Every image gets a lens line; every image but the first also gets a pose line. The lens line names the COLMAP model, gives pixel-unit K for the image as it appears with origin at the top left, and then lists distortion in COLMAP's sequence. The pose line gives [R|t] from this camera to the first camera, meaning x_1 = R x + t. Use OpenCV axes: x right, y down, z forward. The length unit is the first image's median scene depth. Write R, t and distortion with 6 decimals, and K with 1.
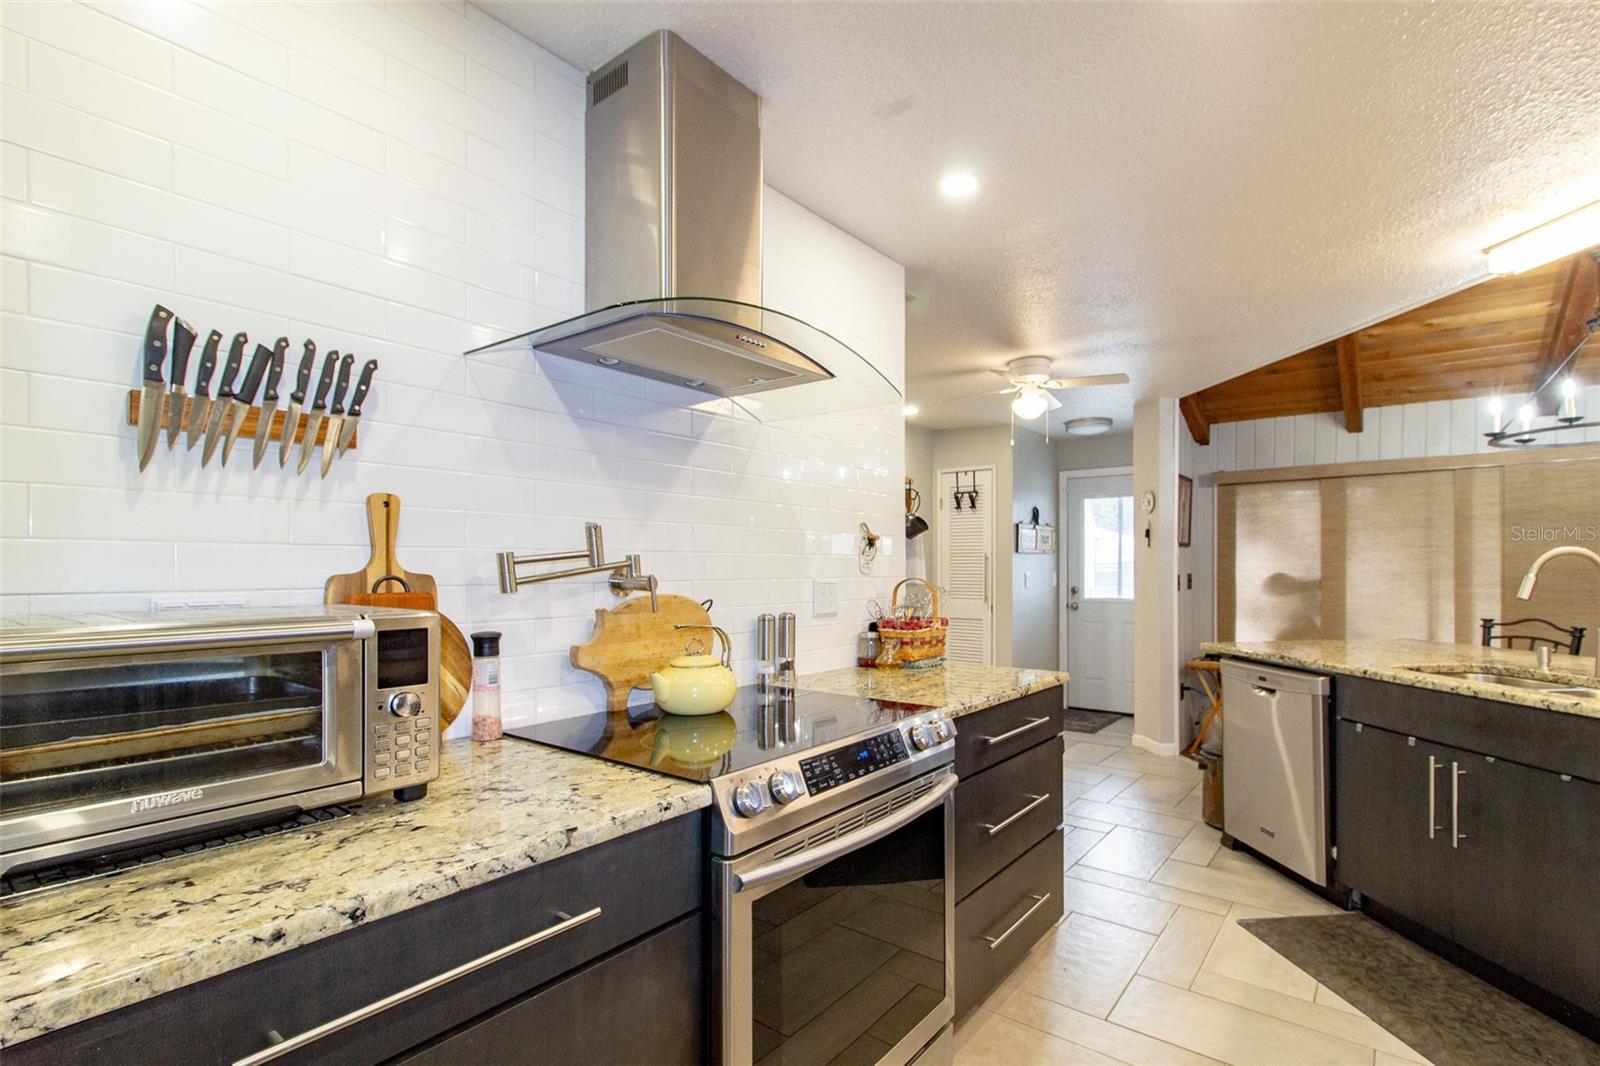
lens RADIAL K [[754.9, 0, 822.2], [0, 754.9, 531.9], [0, 0, 1]] dist [0.002328, 0.000235]
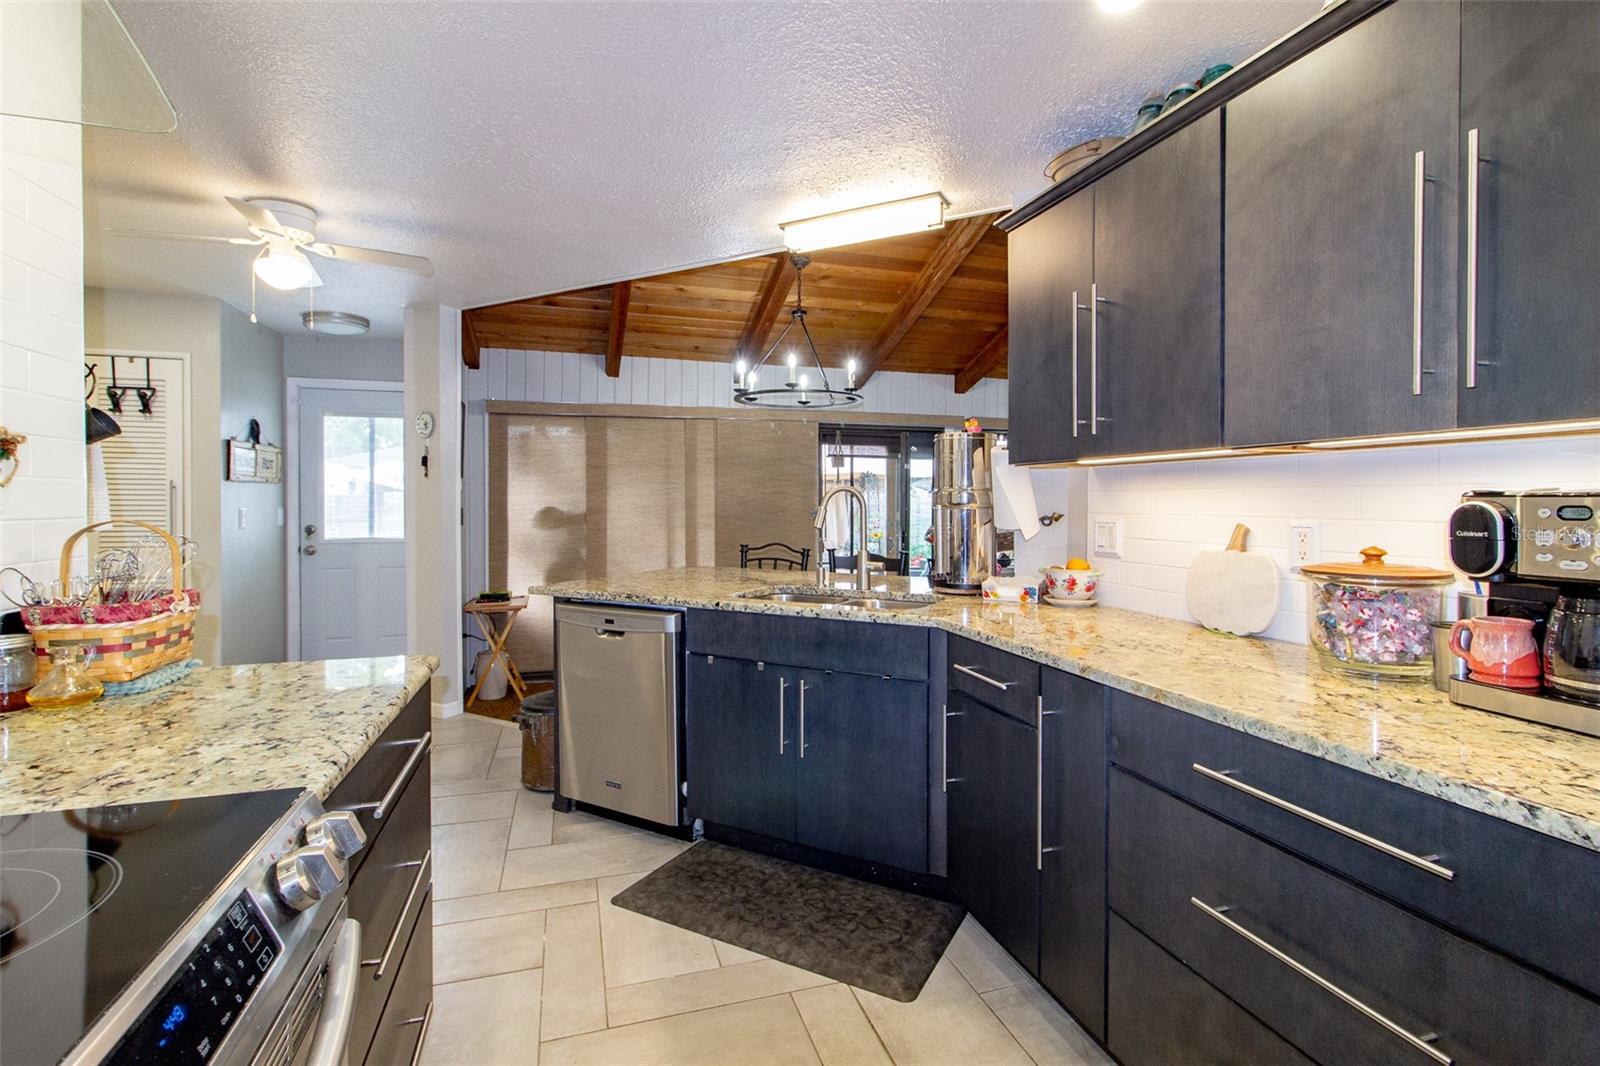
lens RADIAL K [[746.6, 0, 804.5], [0, 746.6, 506.8], [0, 0, 1]] dist [0.001686, -0.000195]
pose [[0.567595, -0.004594, 0.823295, -0.021367], [-0.040135, 0.998641, 0.033242, 0.008923], [-0.822329, -0.051911, 0.566640, 0.184436]]
